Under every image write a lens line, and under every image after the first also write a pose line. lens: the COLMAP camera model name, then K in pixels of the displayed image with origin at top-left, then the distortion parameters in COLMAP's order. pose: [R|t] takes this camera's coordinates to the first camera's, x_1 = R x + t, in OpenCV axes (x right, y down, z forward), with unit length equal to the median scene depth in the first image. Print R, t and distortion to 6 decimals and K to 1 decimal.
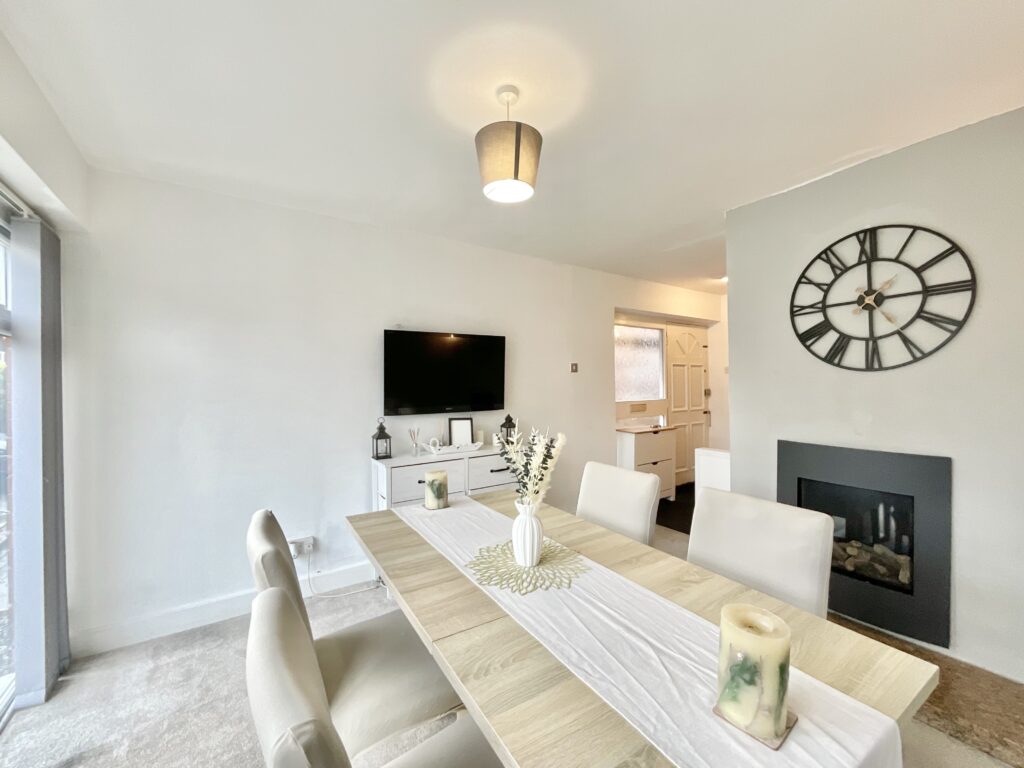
lens RADIAL K [[414.5, 0, 510.8], [0, 414.5, 385.0], [0, 0, 1]] dist [-0.001772, -0.000016]
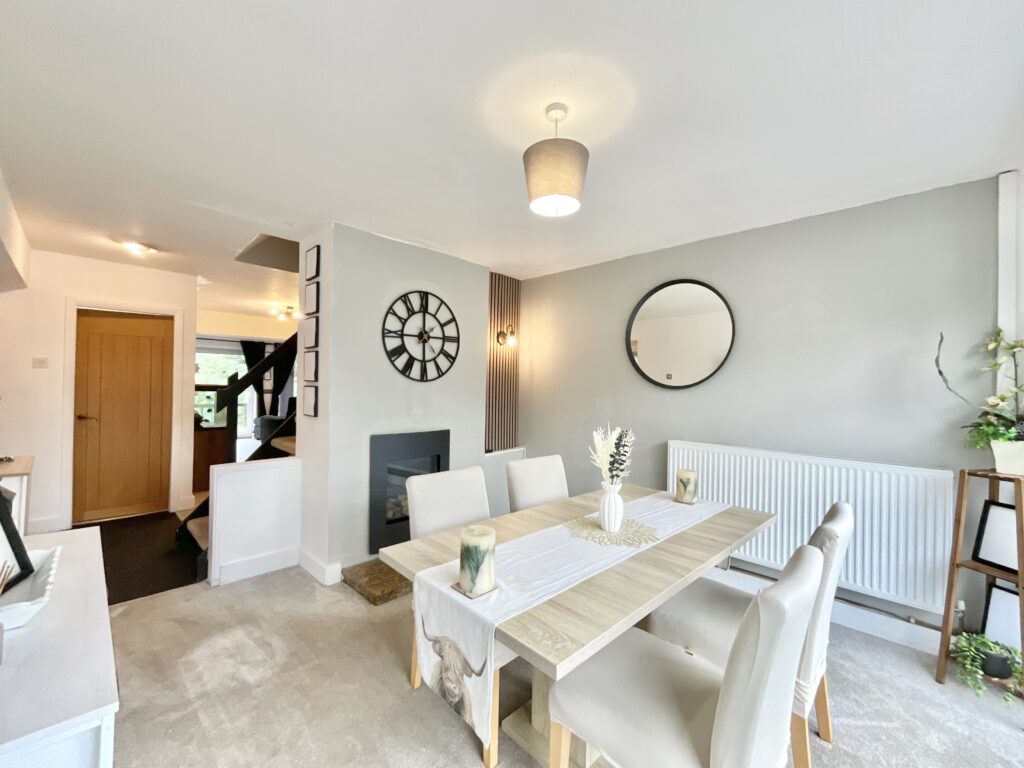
lens RADIAL K [[414.5, 0, 510.8], [0, 414.5, 385.0], [0, 0, 1]] dist [-0.001772, -0.000016]
pose [[-0.198430, 0.008295, 0.980080, -0.738064], [-0.014100, 0.999837, -0.011317, -0.008013], [-0.980014, -0.016065, -0.198280, 0.976053]]
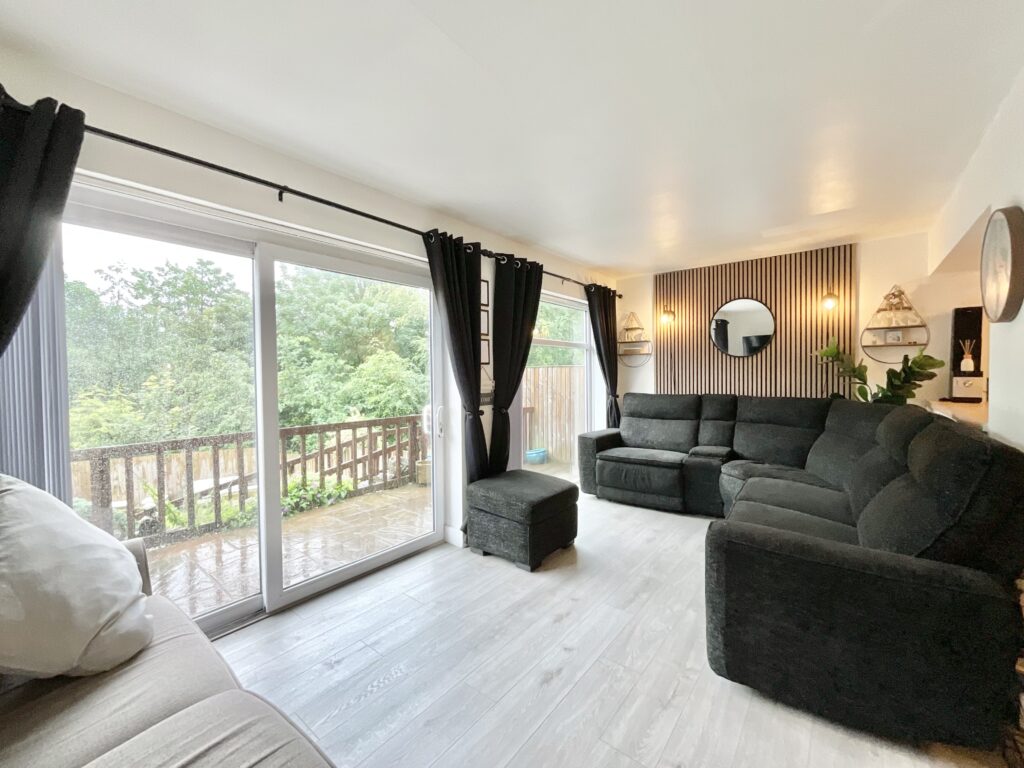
lens RADIAL K [[418.5, 0, 511.5], [0, 418.5, 380.5], [0, 0, 1]] dist [-0.000392, 0.000066]
pose [[-0.285978, -0.005642, 0.958220, 2.992045], [0.015269, 0.999829, 0.010444, -0.034223], [-0.958114, 0.017618, -0.285843, 3.172757]]
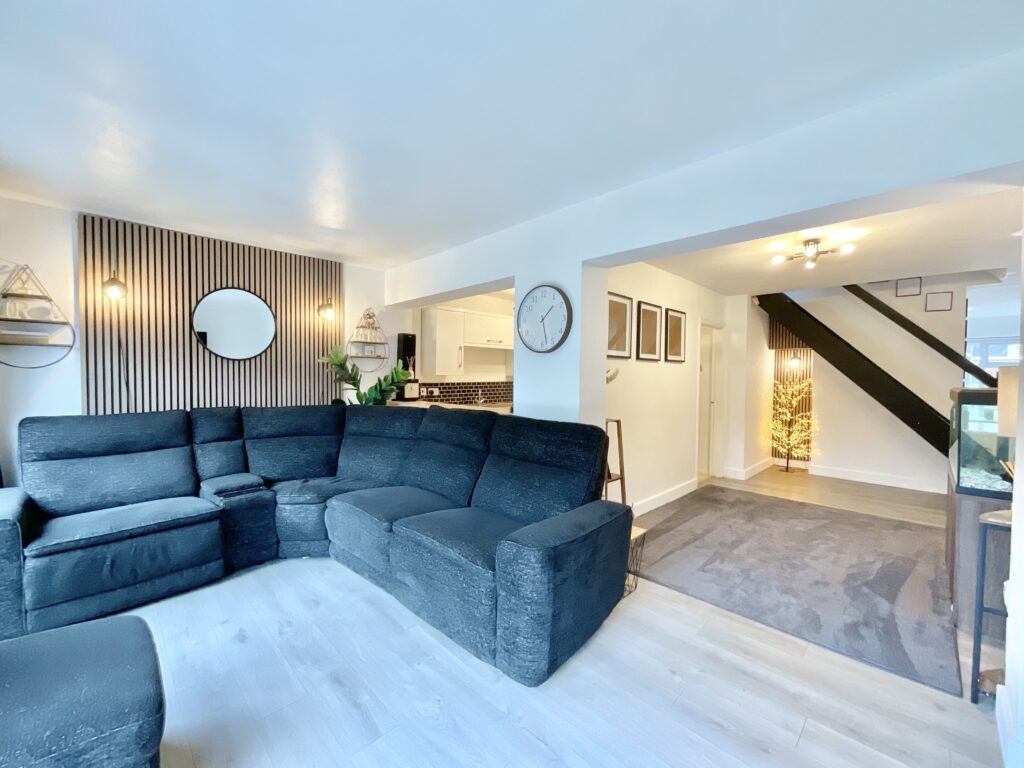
lens RADIAL K [[414.5, 0, 510.8], [0, 414.5, 385.0], [0, 0, 1]] dist [-0.001772, -0.000016]
pose [[-0.984644, 0.005091, -0.174502, 3.875755], [-0.000146, 0.999550, 0.029988, -0.061942], [0.174577, 0.029553, -0.984200, 3.336888]]
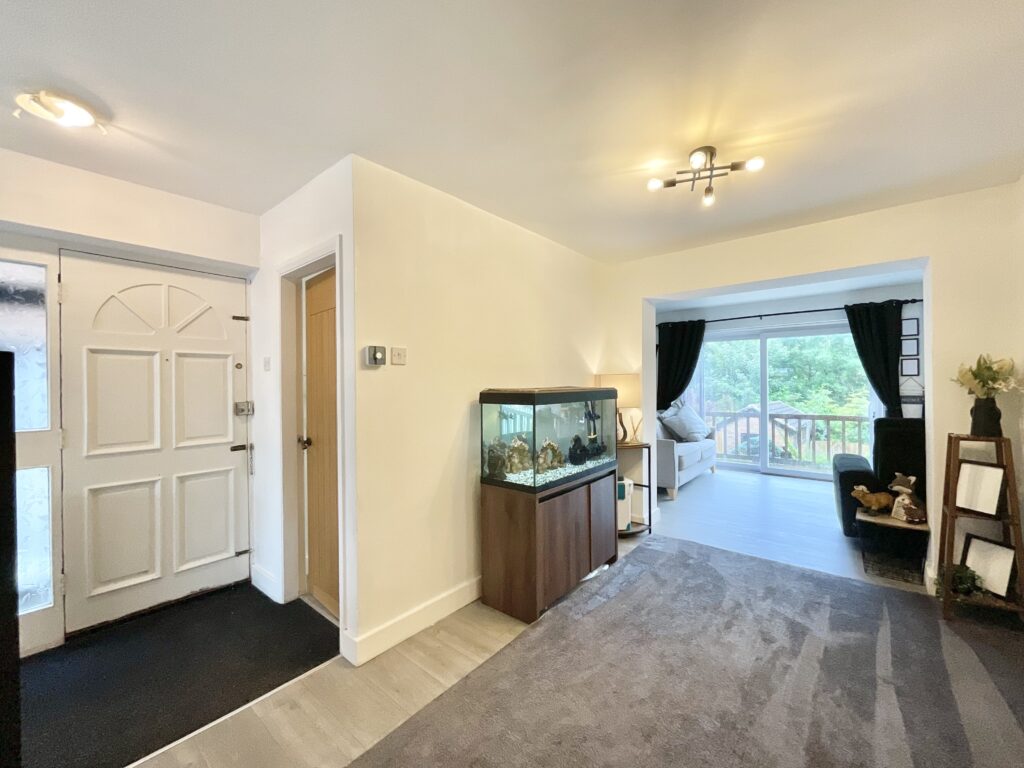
lens RADIAL K [[413.6, 0, 512.0], [0, 413.6, 384.0], [0, 0, 1]] dist [0.007106, -0.000019]
pose [[0.964346, 0.000923, 0.264643, 1.757317], [0.000312, 0.999989, -0.004627, -0.025280], [-0.264645, 0.004544, 0.964335, 1.126493]]
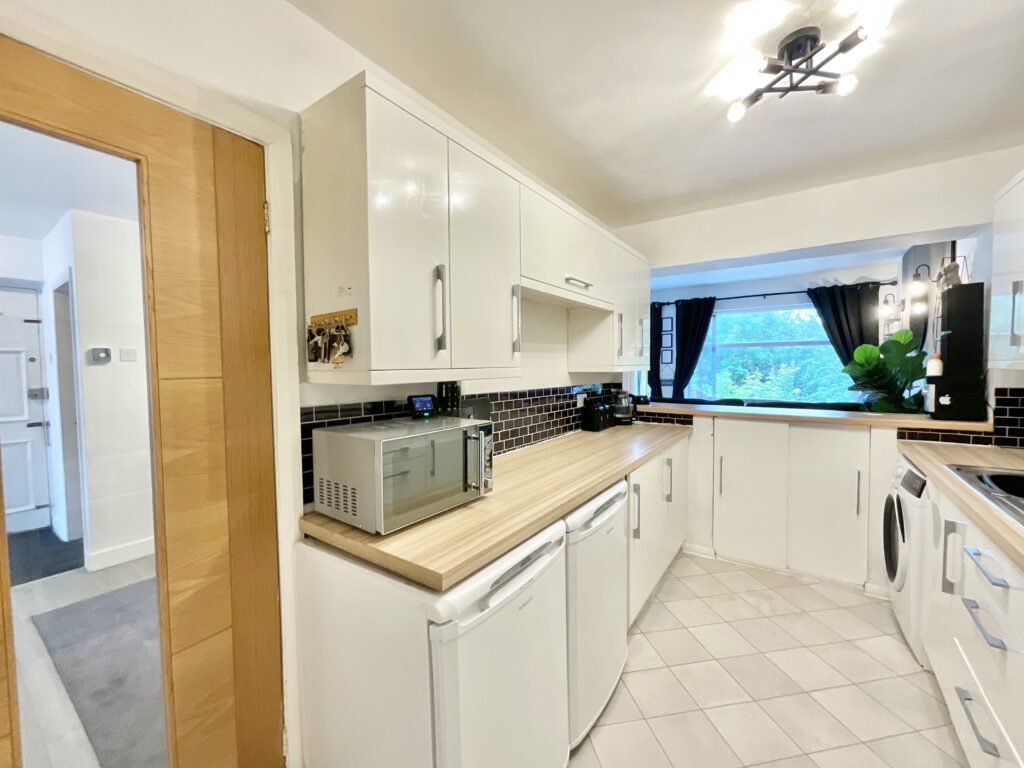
lens RADIAL K [[414.5, 0, 510.8], [0, 414.5, 385.0], [0, 0, 1]] dist [-0.001772, -0.000016]
pose [[0.939966, -0.015820, 0.340901, 2.518985], [0.002202, 0.999185, 0.040299, -0.051358], [-0.341261, -0.037129, 0.939235, 0.407526]]
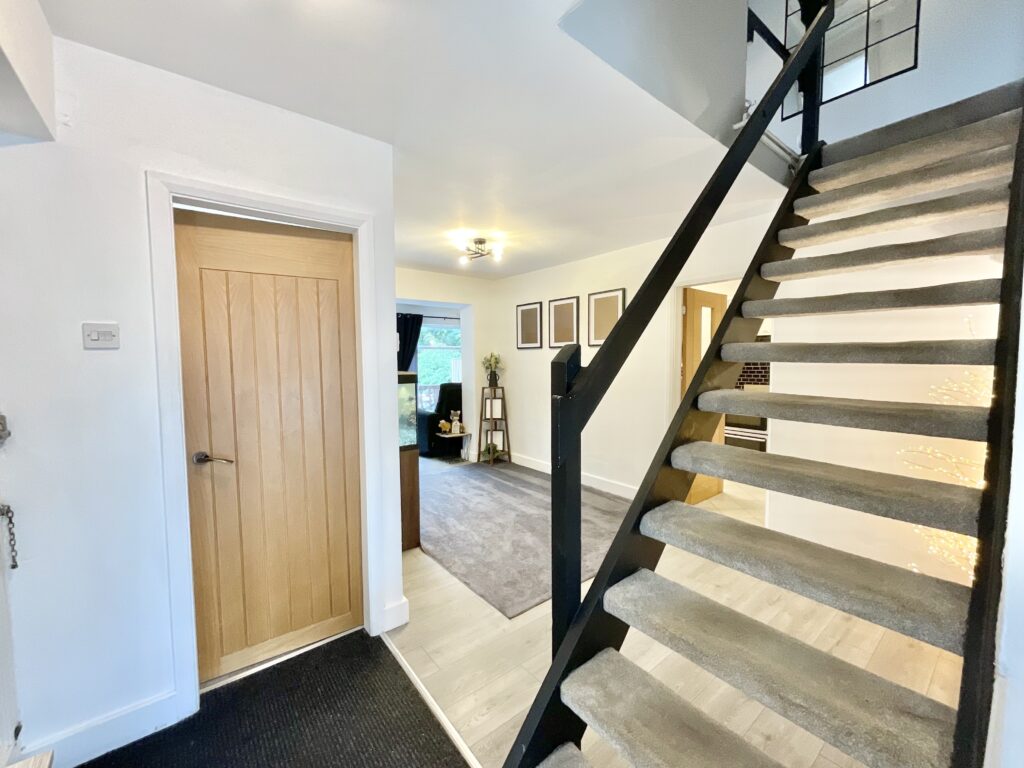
lens RADIAL K [[414.8, 0, 506.8], [0, 414.8, 385.5], [0, 0, 1]] dist [-0.001372, -0.000063]
pose [[-0.056136, -0.053317, 0.996999, 0.626548], [0.012632, 0.998455, 0.054106, -0.041291], [-0.998343, 0.015631, -0.055376, 1.937424]]
